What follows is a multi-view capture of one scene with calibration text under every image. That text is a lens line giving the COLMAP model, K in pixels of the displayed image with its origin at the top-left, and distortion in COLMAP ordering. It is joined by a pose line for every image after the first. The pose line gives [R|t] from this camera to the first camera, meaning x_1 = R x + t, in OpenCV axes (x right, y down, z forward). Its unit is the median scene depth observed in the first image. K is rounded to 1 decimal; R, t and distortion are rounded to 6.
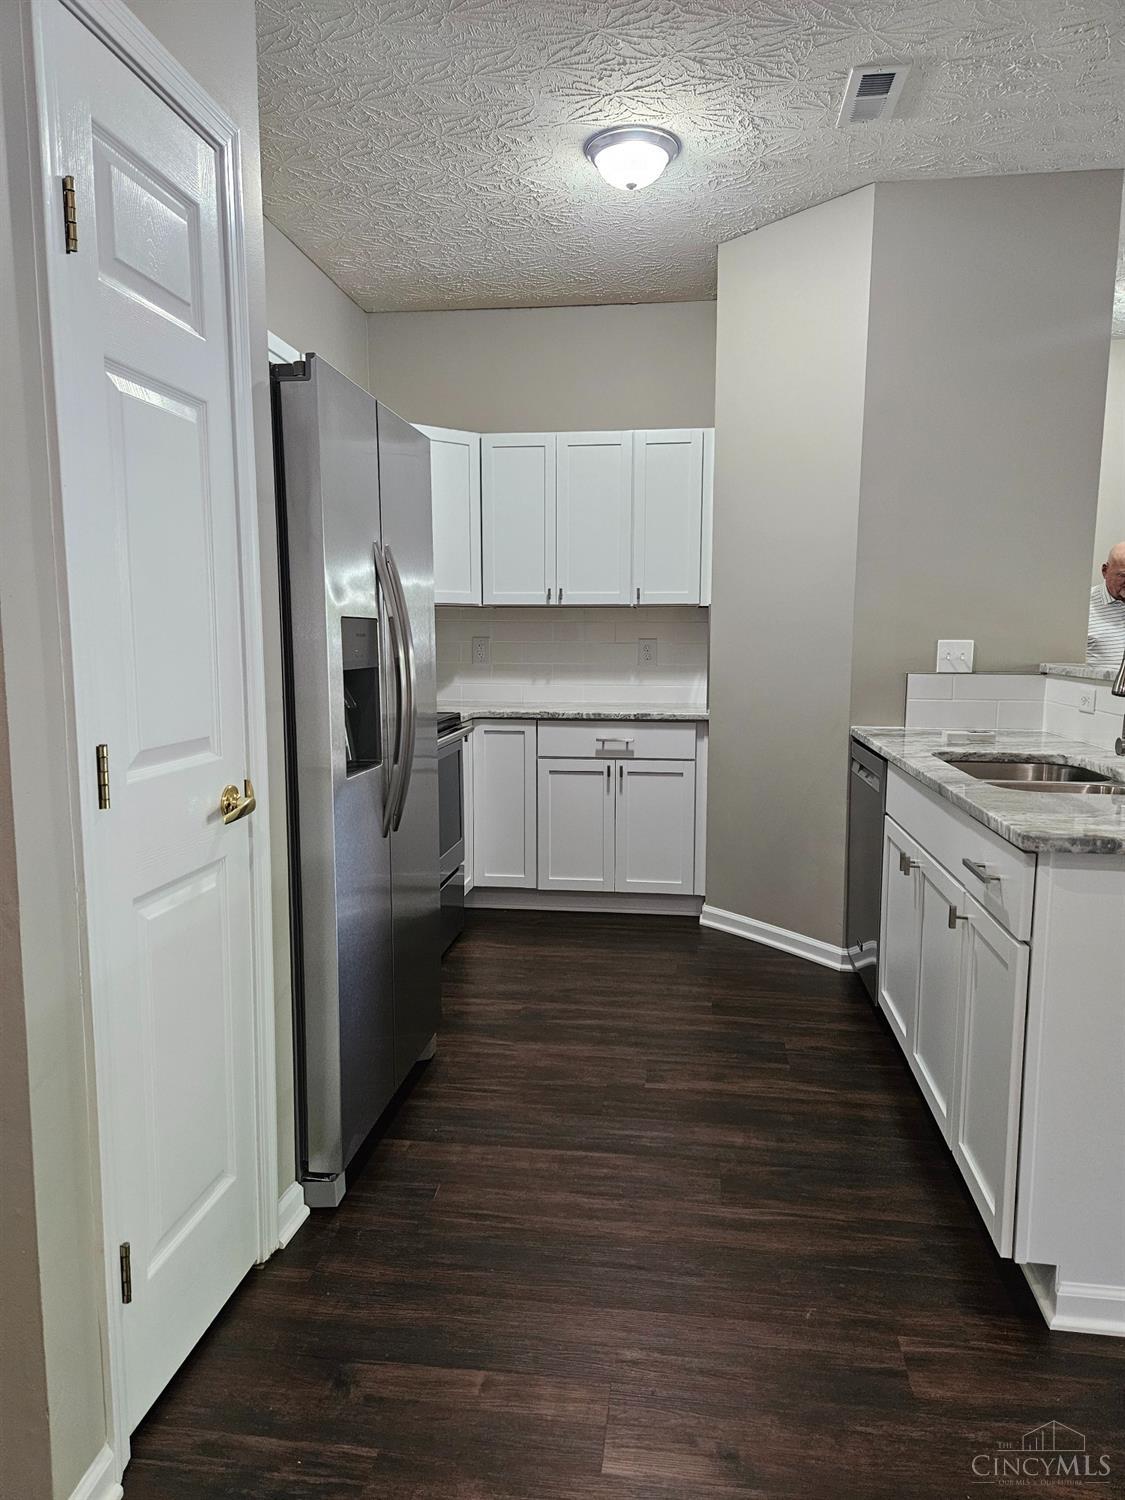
lens RADIAL K [[1011.7, 0, 562.5], [0, 1011.7, 750.0], [0, 0, 1]] dist [0.071011, -0.058126]
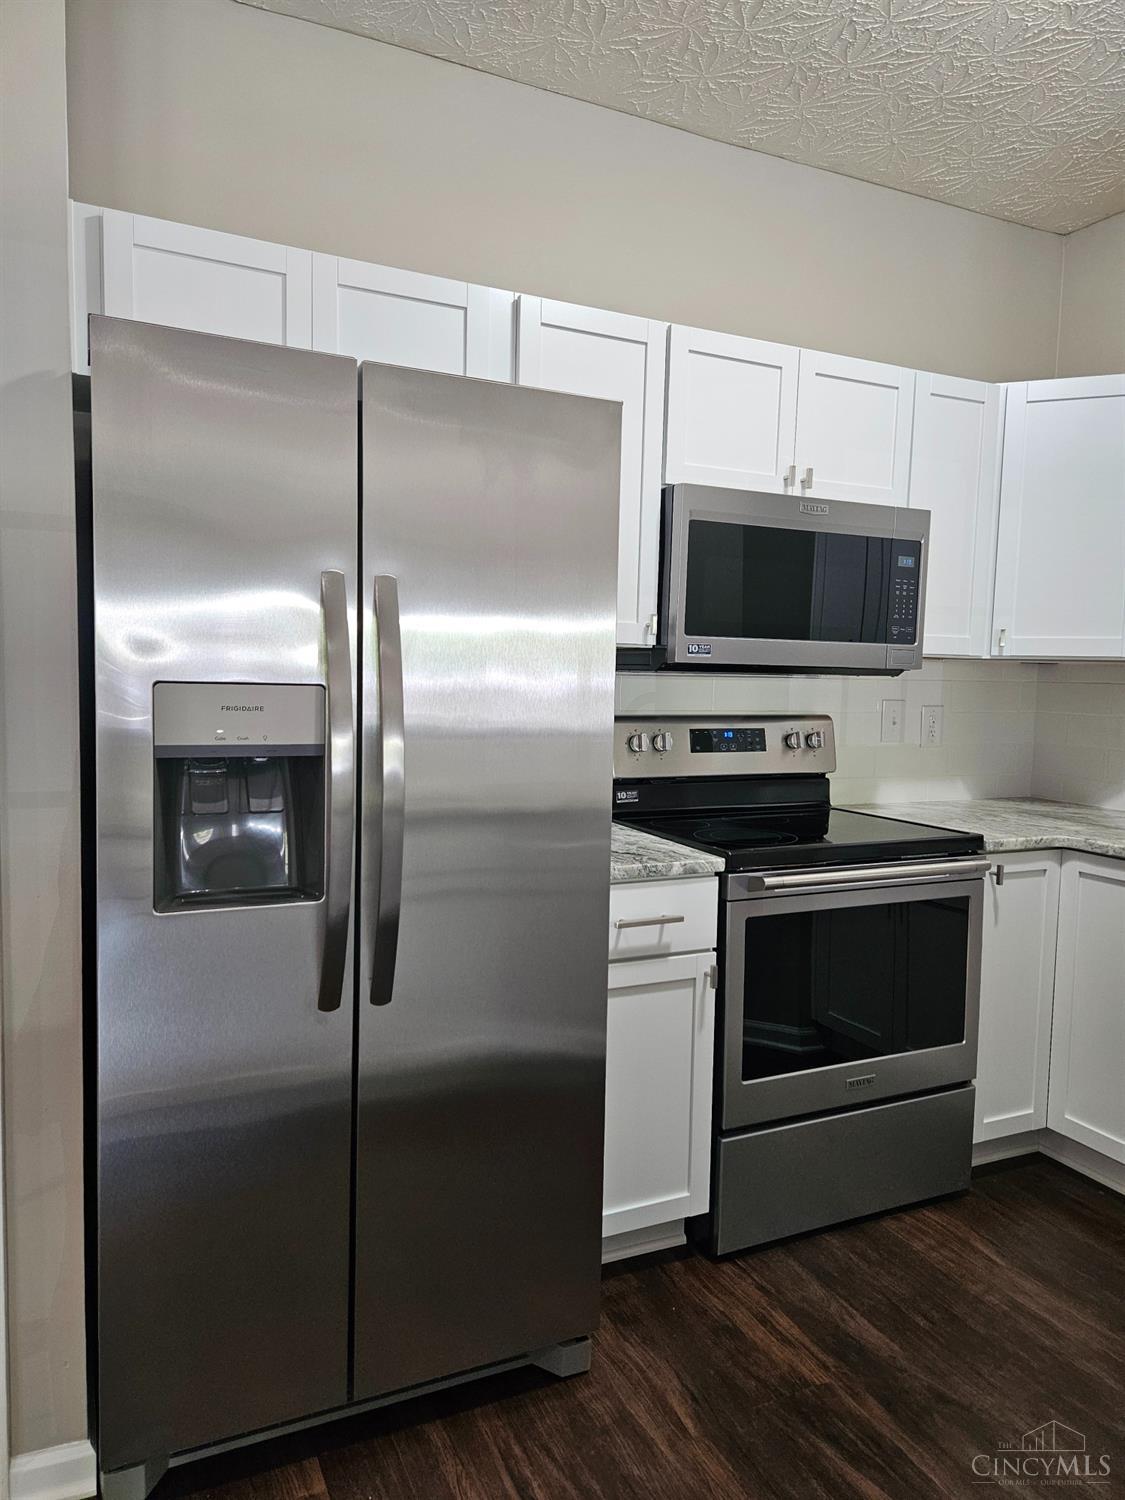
lens RADIAL K [[1011.7, 0, 562.5], [0, 1011.7, 750.0], [0, 0, 1]] dist [0.071011, -0.058126]
pose [[0.537204, 0.073047, -0.840283, 0.338856], [-0.117402, 0.993021, 0.011268, -0.079859], [0.835242, 0.092598, 0.542031, 0.556577]]
